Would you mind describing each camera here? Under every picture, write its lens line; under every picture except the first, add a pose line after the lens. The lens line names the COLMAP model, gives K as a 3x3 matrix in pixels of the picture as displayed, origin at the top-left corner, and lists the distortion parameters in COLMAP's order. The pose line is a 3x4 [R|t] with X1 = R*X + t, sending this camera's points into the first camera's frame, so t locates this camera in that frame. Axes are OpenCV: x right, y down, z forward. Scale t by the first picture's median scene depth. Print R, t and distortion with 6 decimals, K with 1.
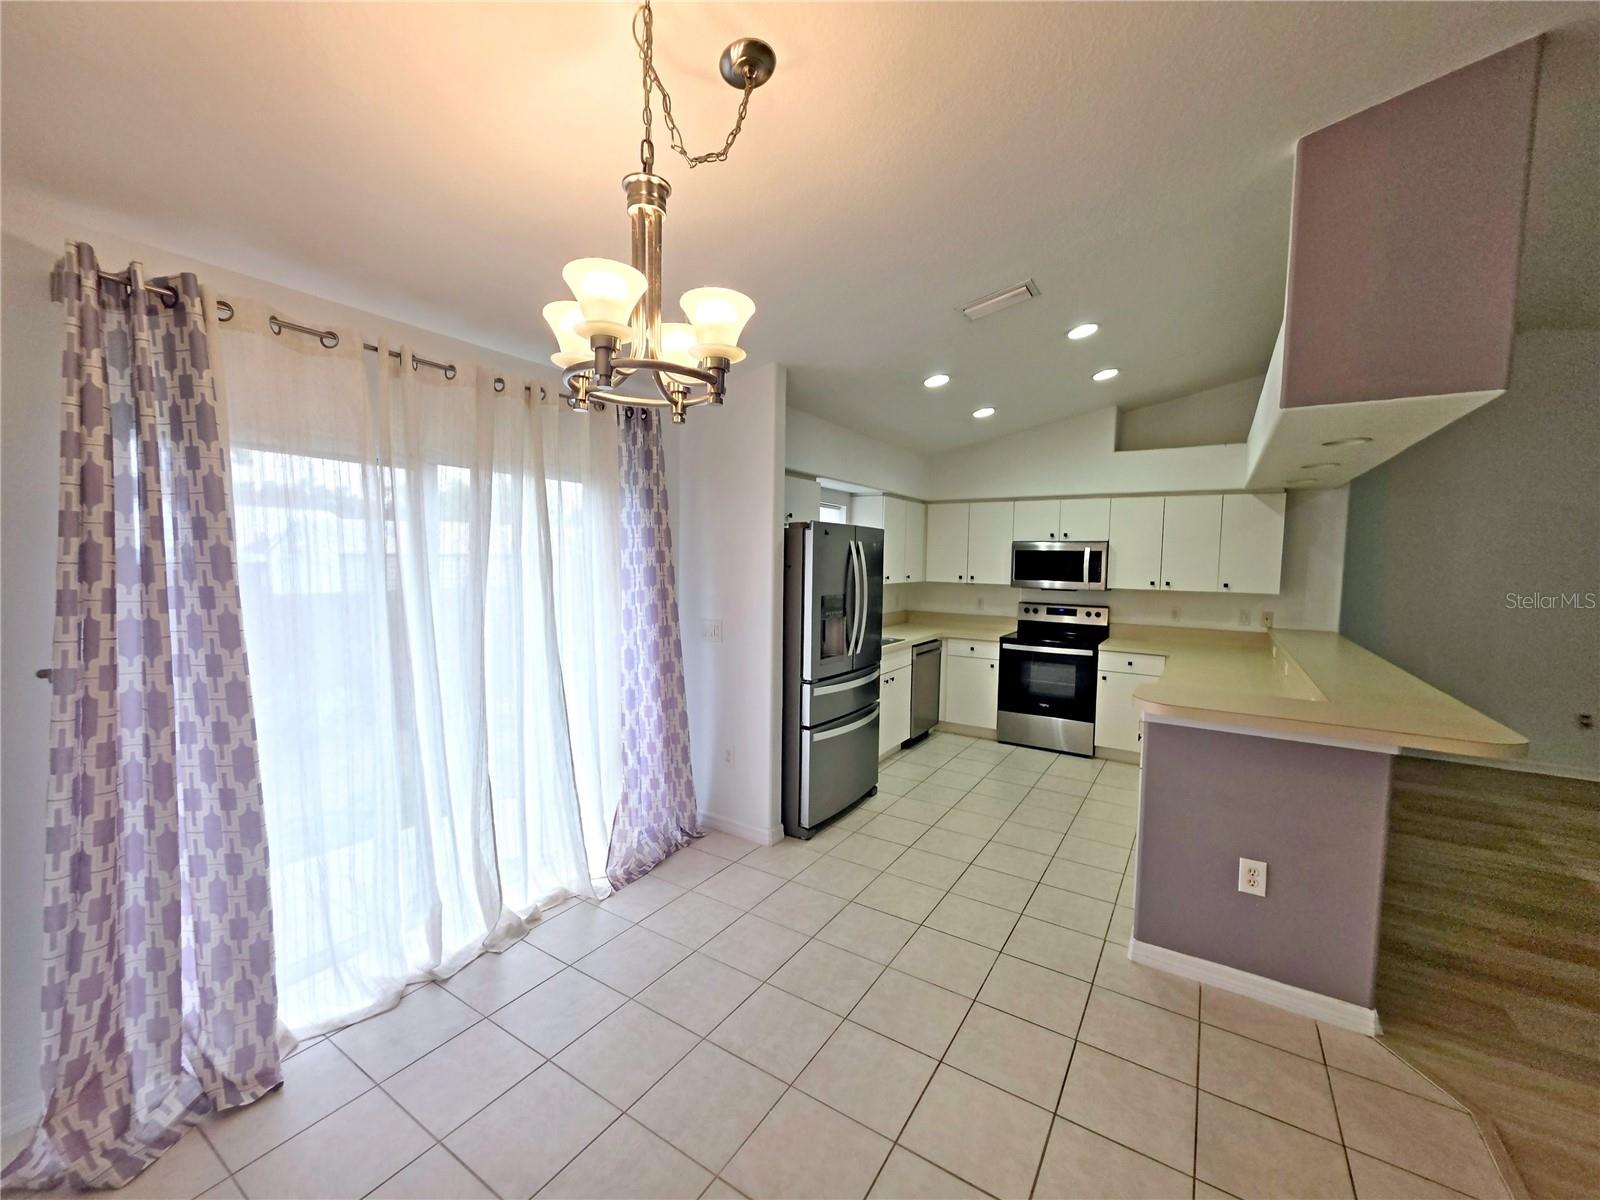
lens RADIAL K [[641.8, 0, 796.4], [0, 641.8, 600.8], [0, 0, 1]] dist [0.000857, 0.000184]
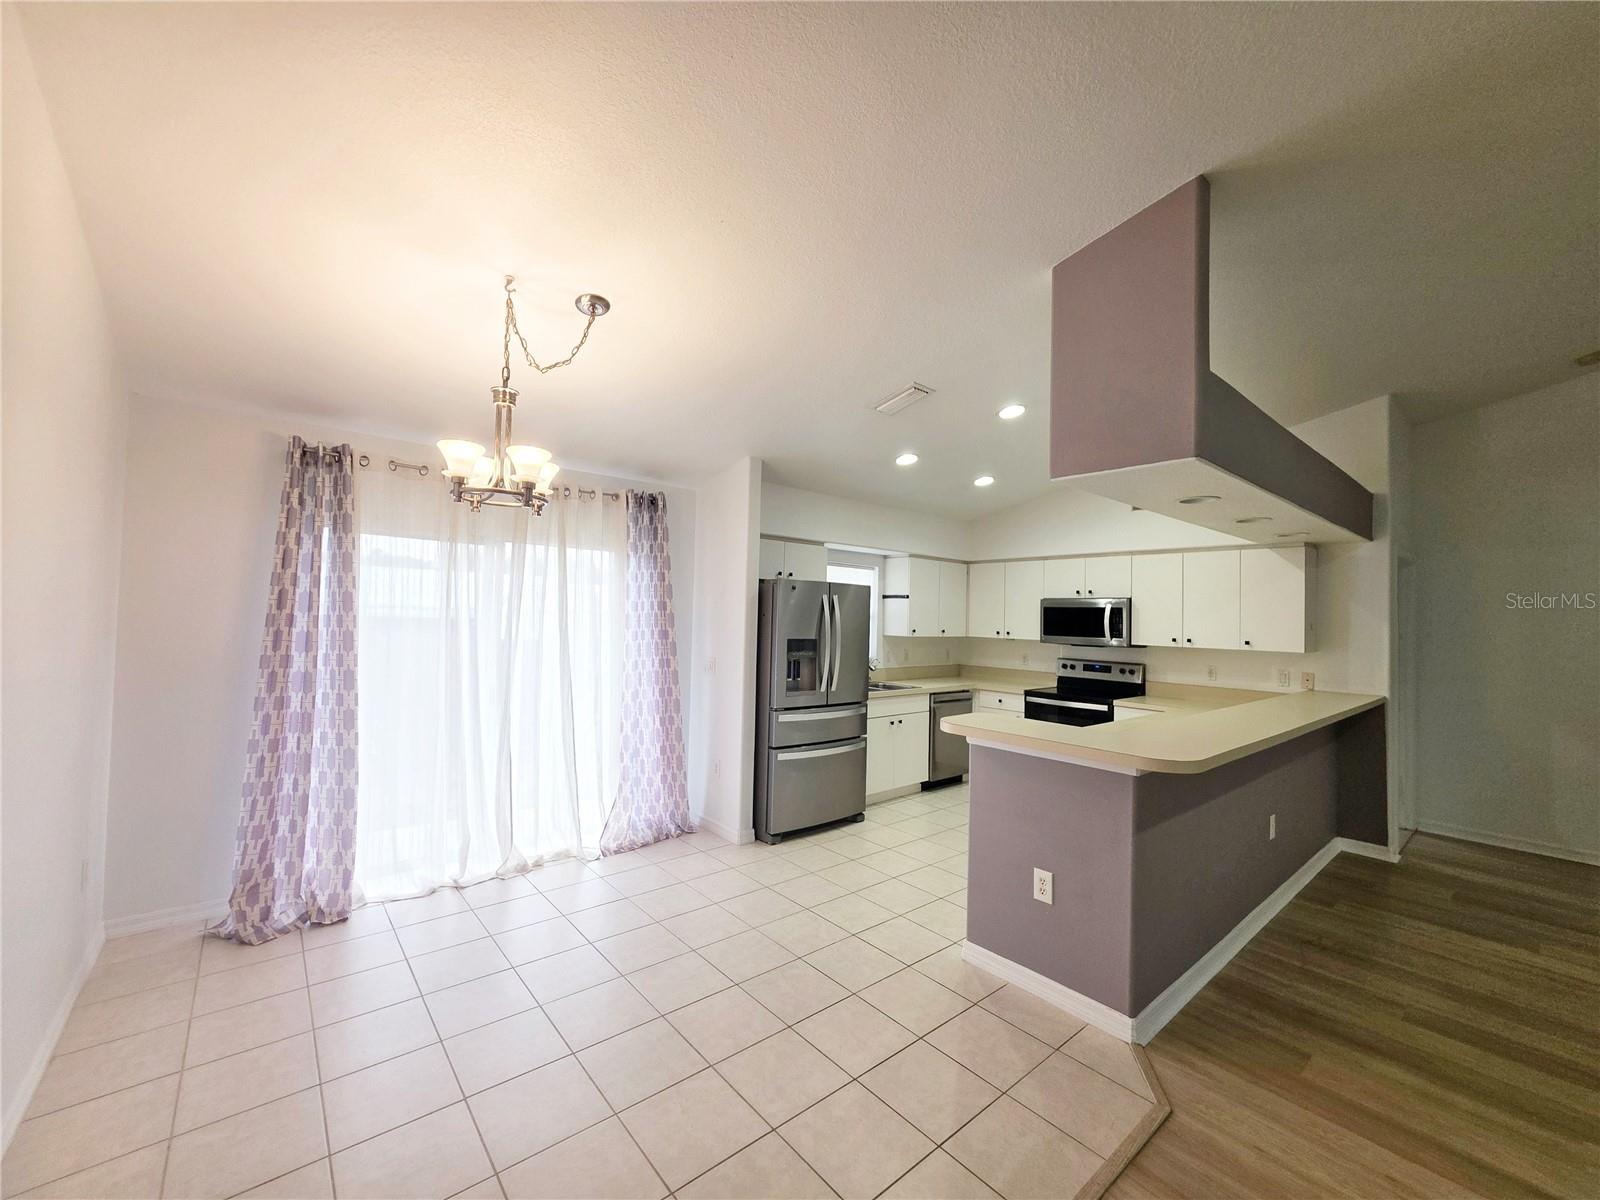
lens RADIAL K [[641.8, 0, 796.4], [0, 641.8, 600.8], [0, 0, 1]] dist [0.000857, 0.000184]
pose [[0.956332, 0.002609, -0.292270, 0.413184], [-0.031476, 0.995064, -0.094110, 0.034385], [0.290582, 0.099200, 0.951694, -0.164073]]
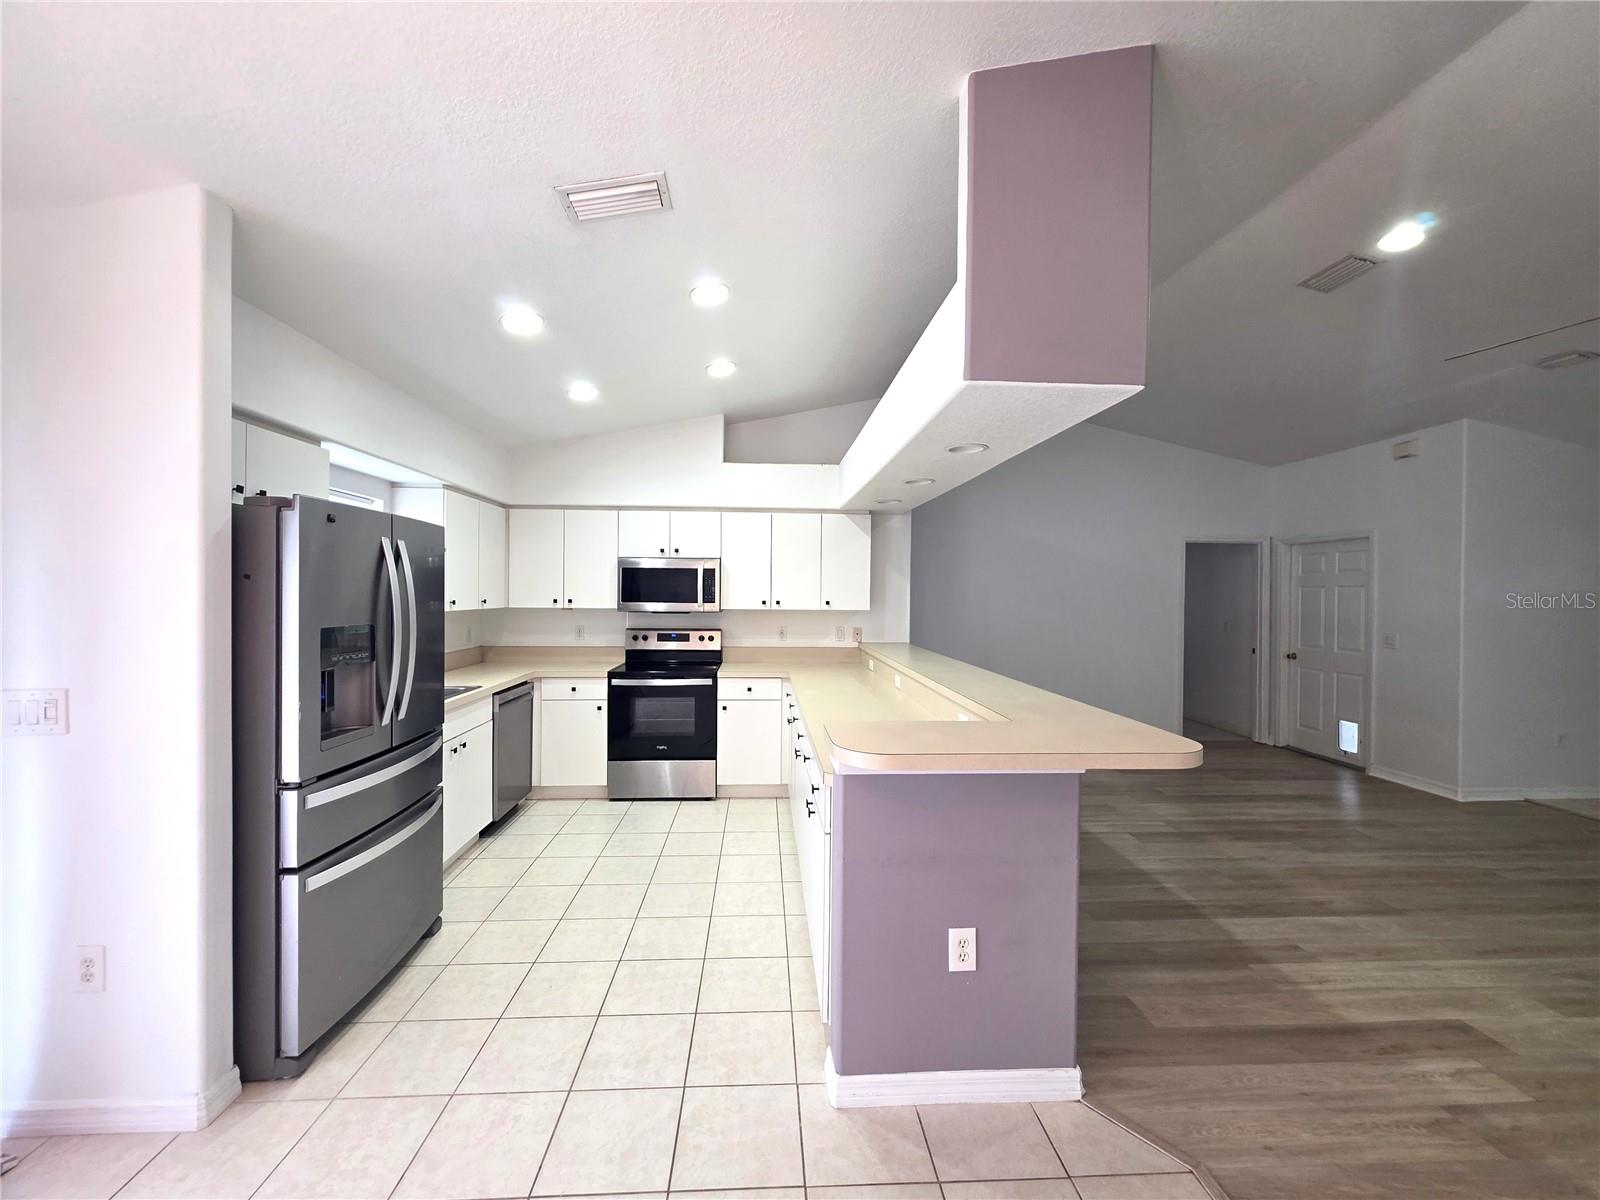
lens RADIAL K [[639.1, 0, 792.7], [0, 639.1, 598.1], [0, 0, 1]] dist [0.000585, 0.000456]
pose [[0.810166, -0.014037, 0.586032, 0.046221], [0.044239, 0.998326, -0.037246, 0.005055], [-0.584528, 0.056101, 0.809432, 0.295509]]
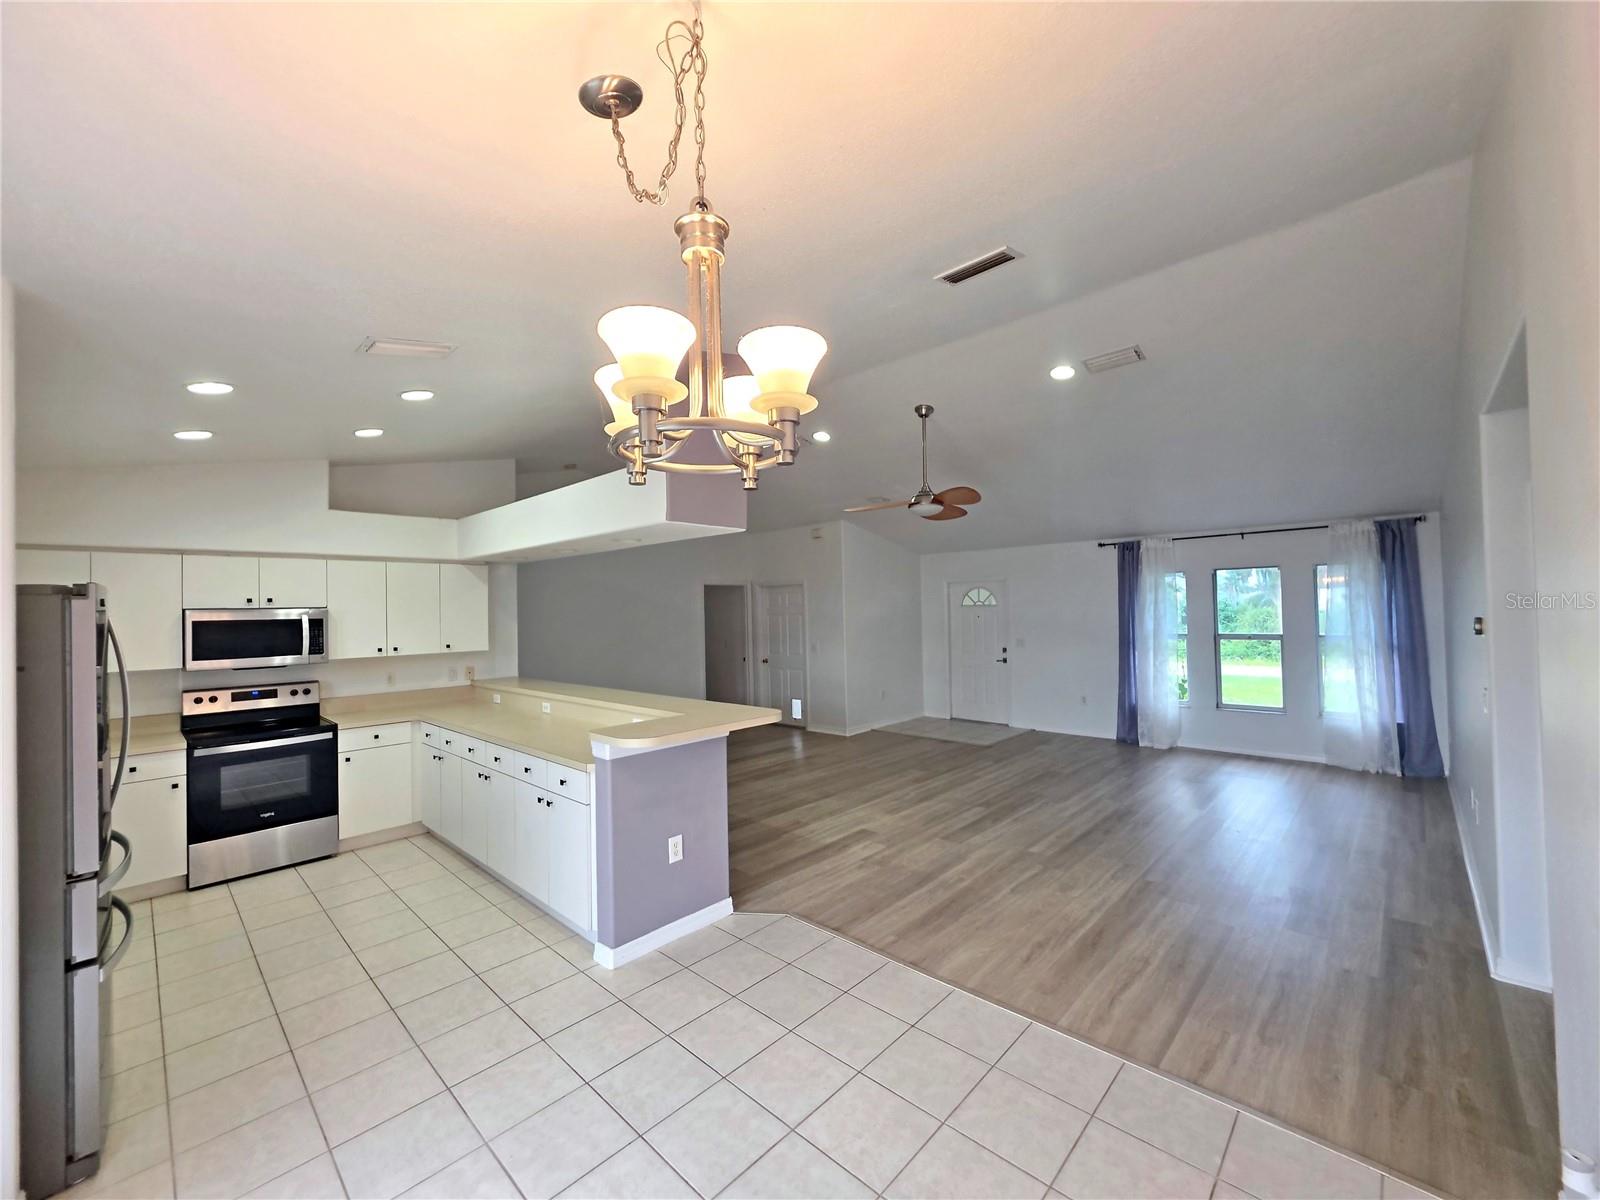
lens RADIAL K [[641.8, 0, 796.4], [0, 641.8, 600.8], [0, 0, 1]] dist [0.000857, 0.000184]
pose [[0.184874, -0.004882, 0.982750, -0.403100], [0.094055, 0.995485, -0.012748, -0.042514], [-0.978251, 0.094790, 0.184499, 0.287690]]
